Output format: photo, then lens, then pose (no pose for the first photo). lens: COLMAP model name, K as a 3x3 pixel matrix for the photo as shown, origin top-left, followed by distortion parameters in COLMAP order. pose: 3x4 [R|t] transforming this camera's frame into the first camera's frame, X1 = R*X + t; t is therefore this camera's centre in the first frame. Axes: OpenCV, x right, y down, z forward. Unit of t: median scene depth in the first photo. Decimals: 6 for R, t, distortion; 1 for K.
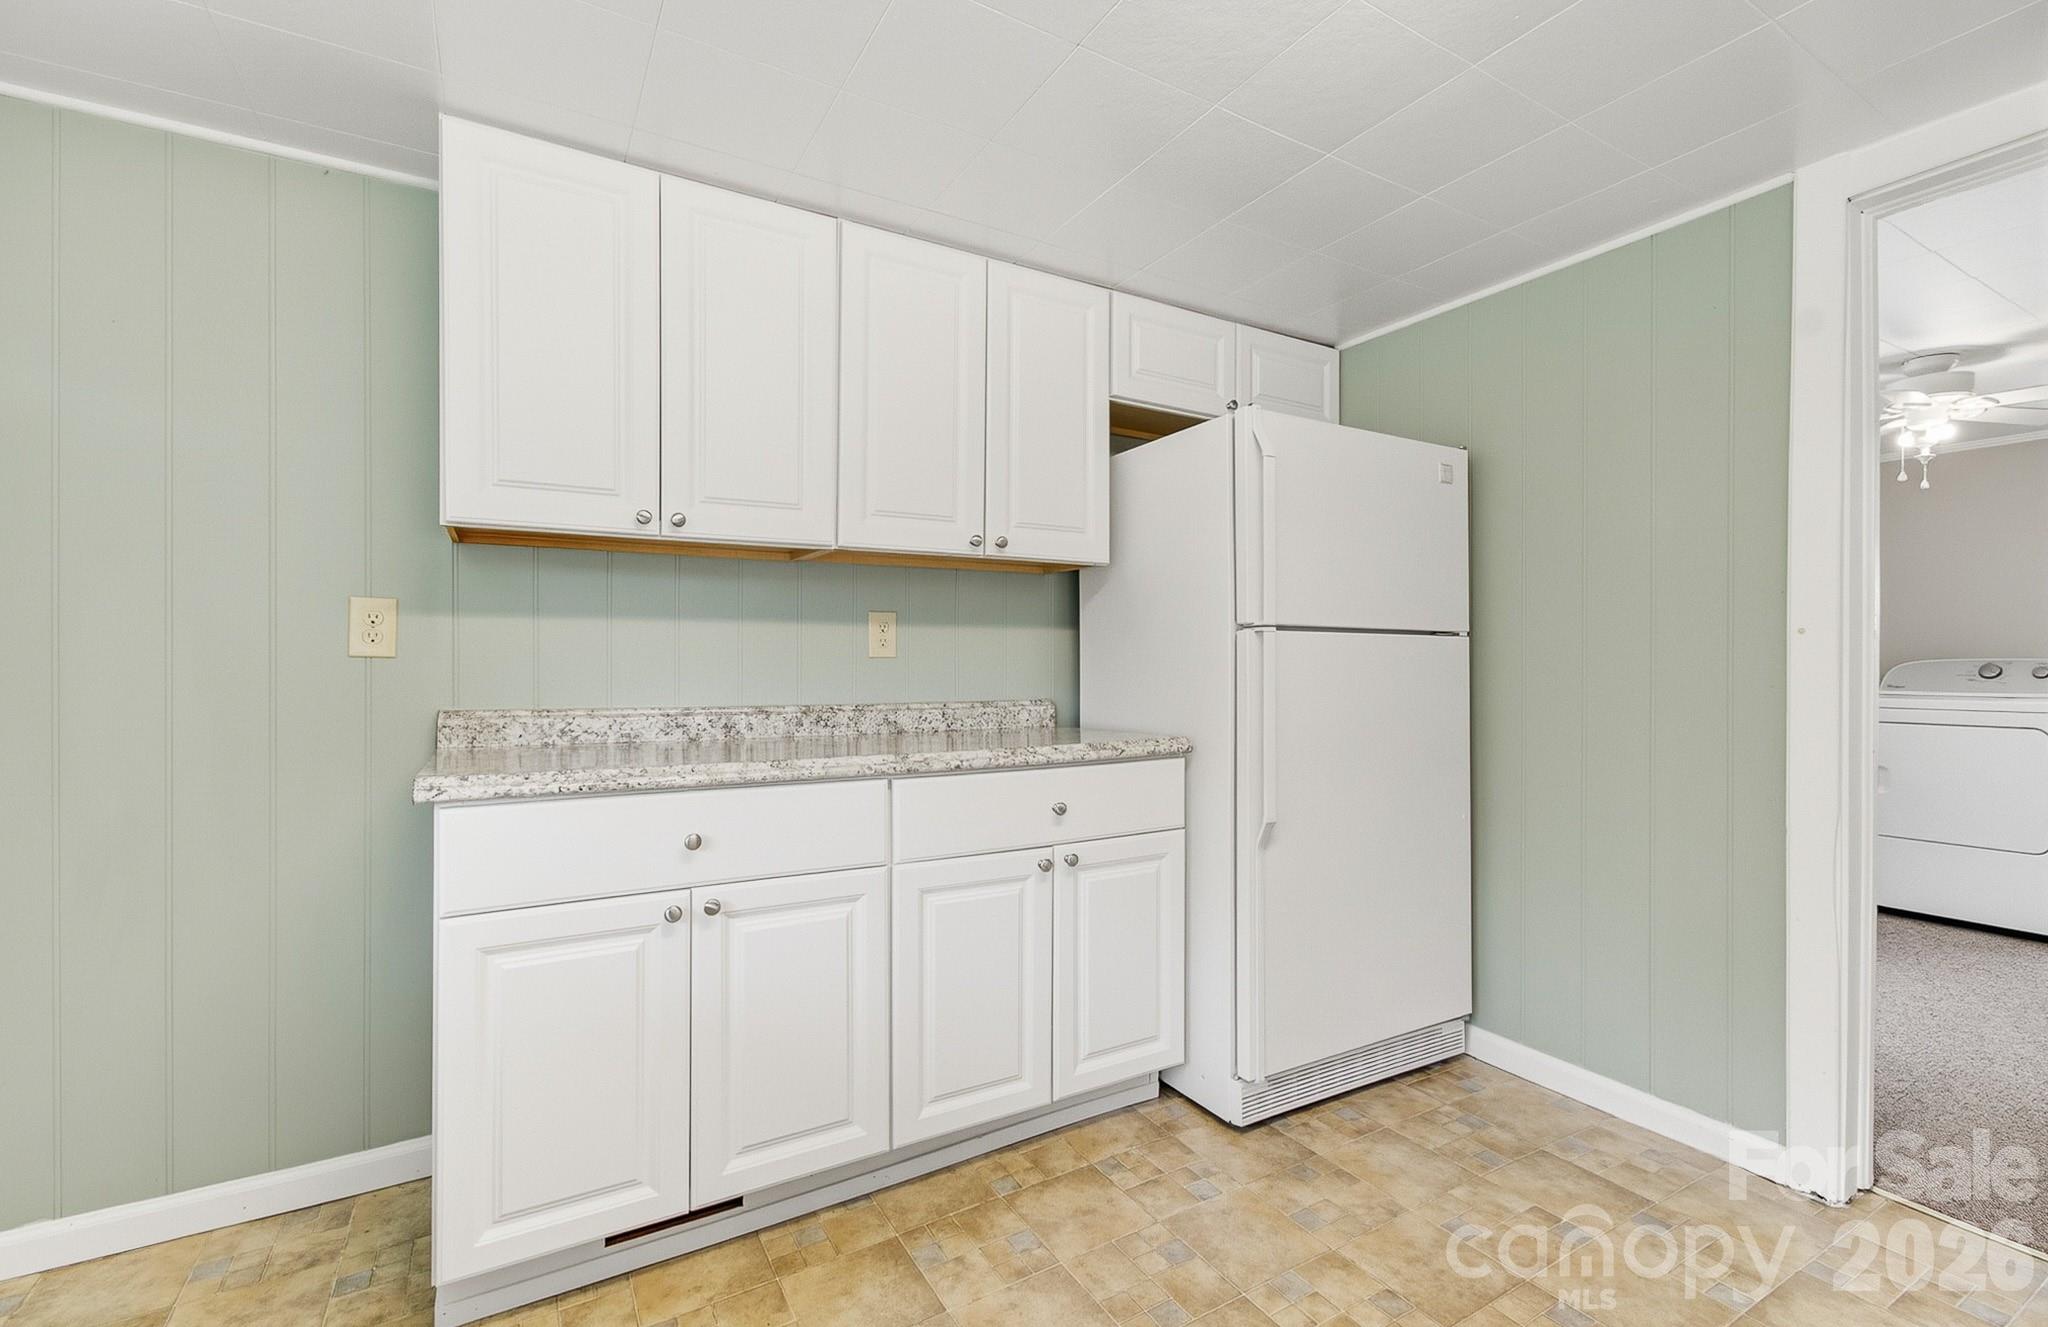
lens RADIAL K [[892.9, 0, 991.2], [0, 892.9, 665.6], [0, 0, 1]] dist [-0.006565, 0.005893]
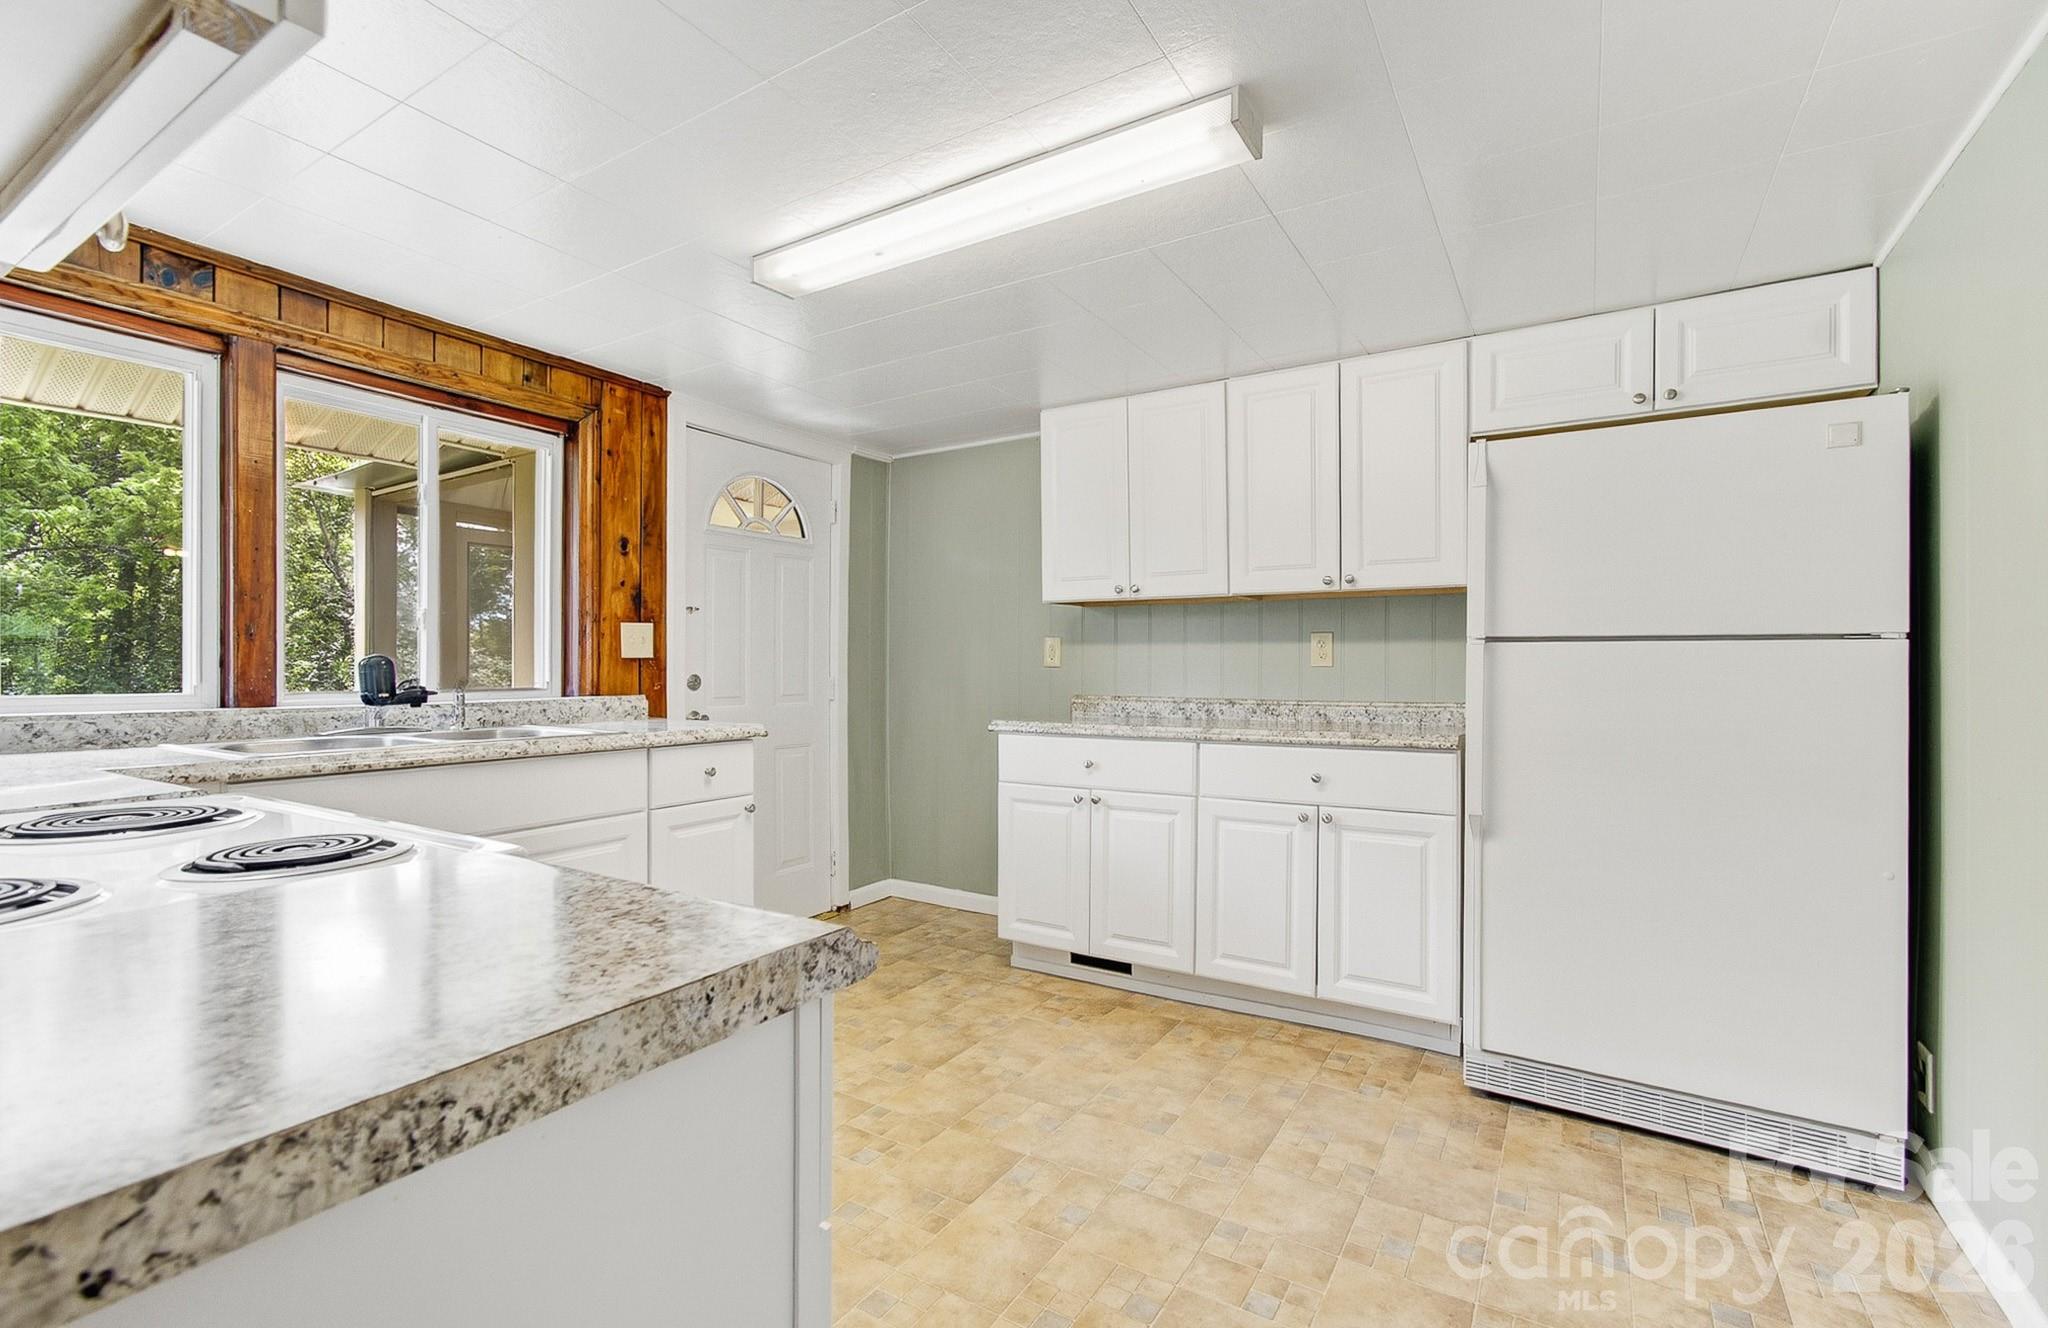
lens RADIAL K [[892.9, 0, 1021.7], [0, 892.9, 668.4], [0, 0, 1]] dist [-0.006565, 0.005893]
pose [[0.465566, 0.002011, -0.885011, 1.062413], [-0.004533, 0.999990, -0.000112, -0.005159], [0.885002, 0.004064, 0.465570, -0.022781]]
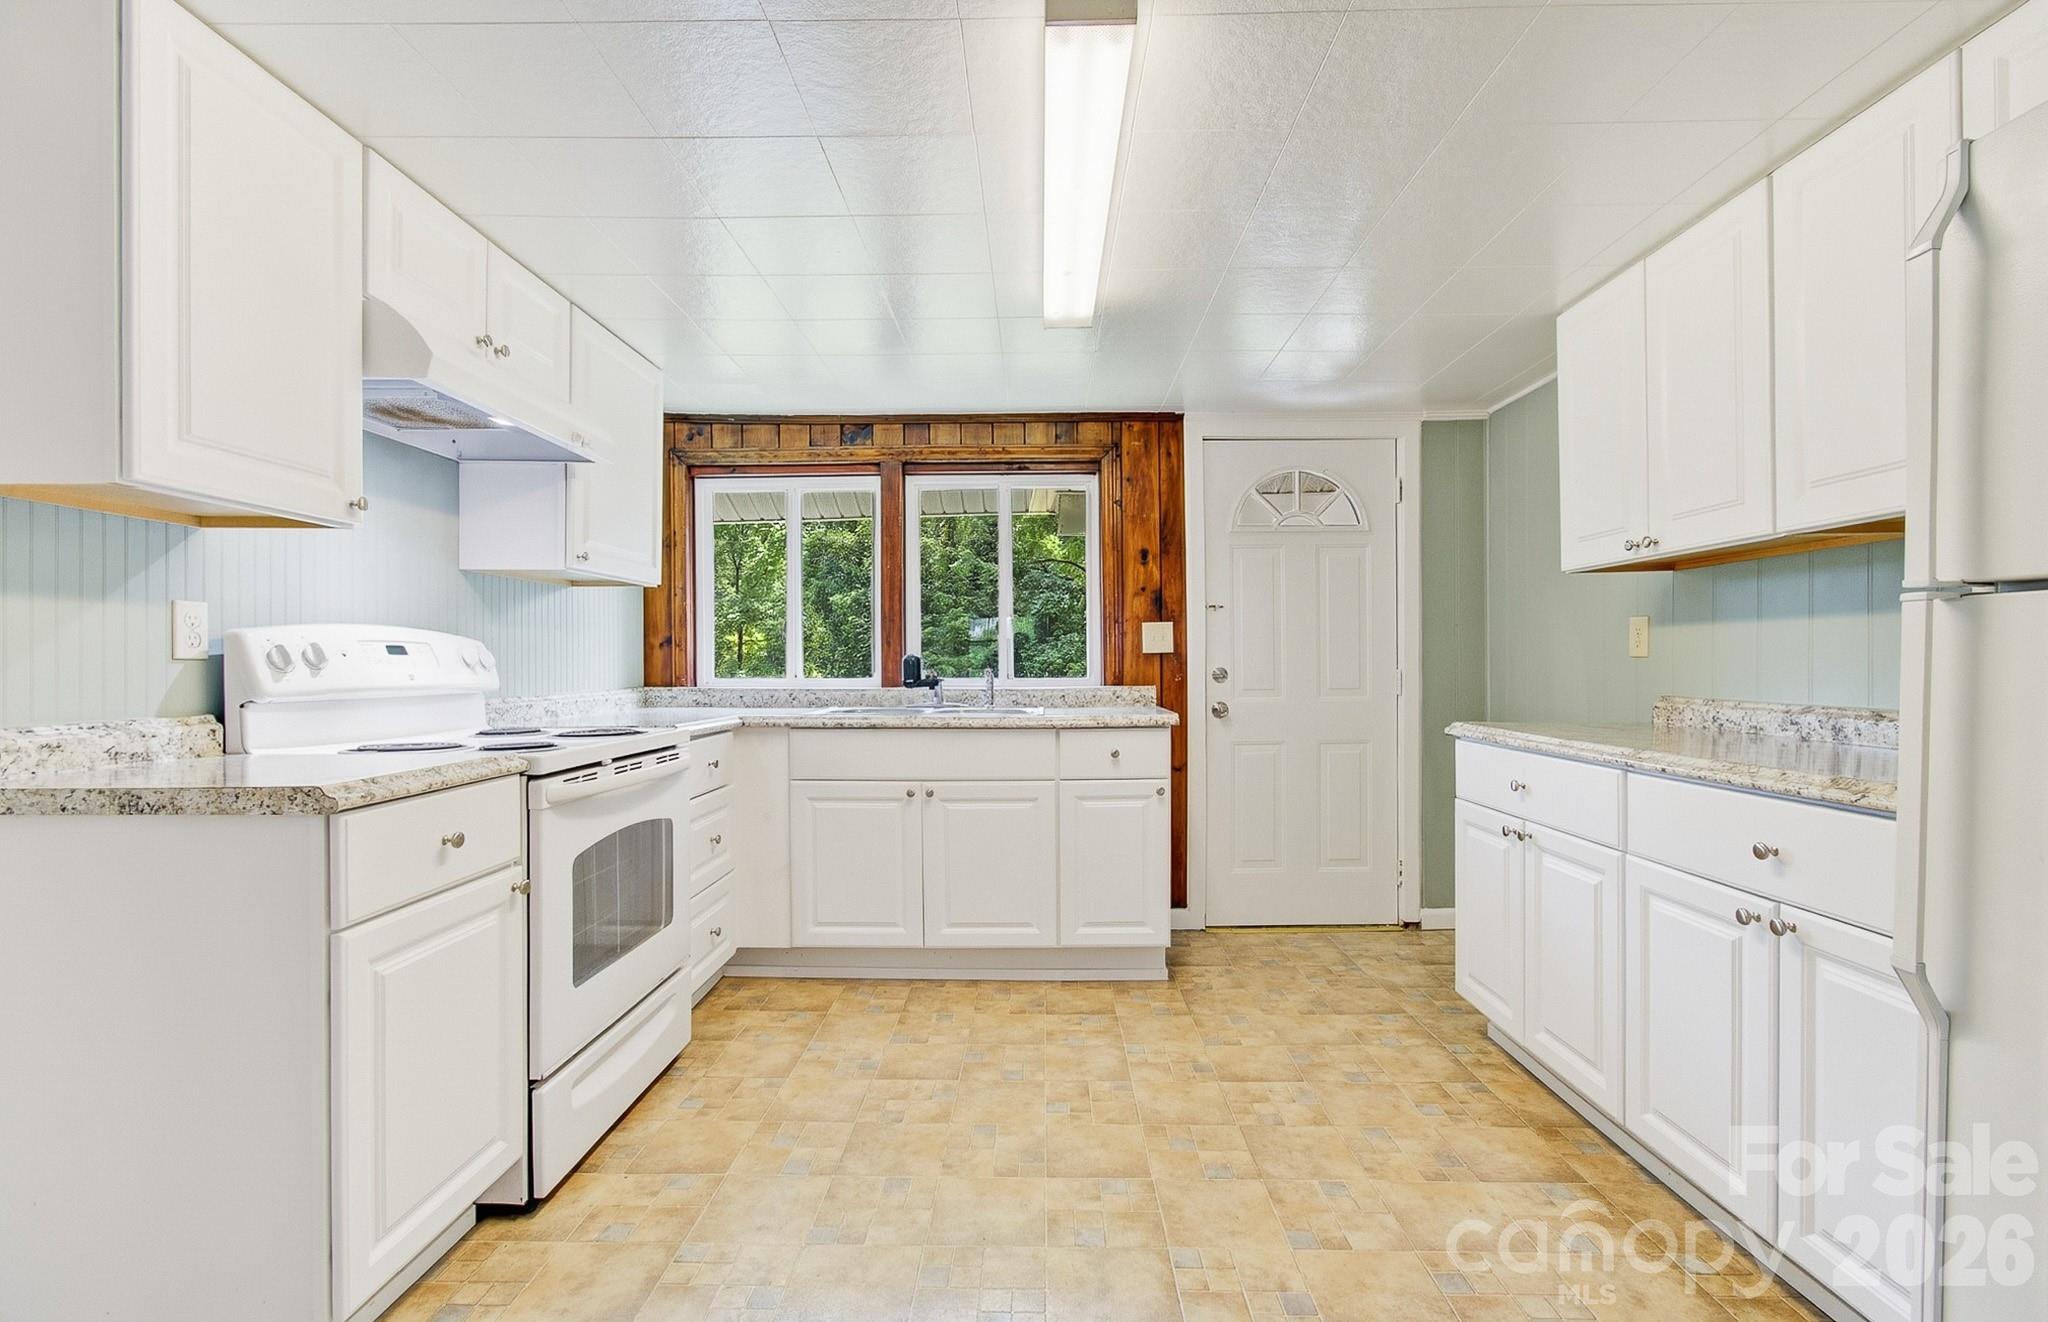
lens RADIAL K [[897.3, 0, 1030.6], [0, 897.3, 669.8], [0, 0, 1]] dist [0.001318, 0.001804]
pose [[-0.513862, 0.010252, -0.857812, 1.054601], [0.003154, 0.999944, 0.010061, -0.005607], [0.857867, 0.002464, -0.513865, 0.862341]]
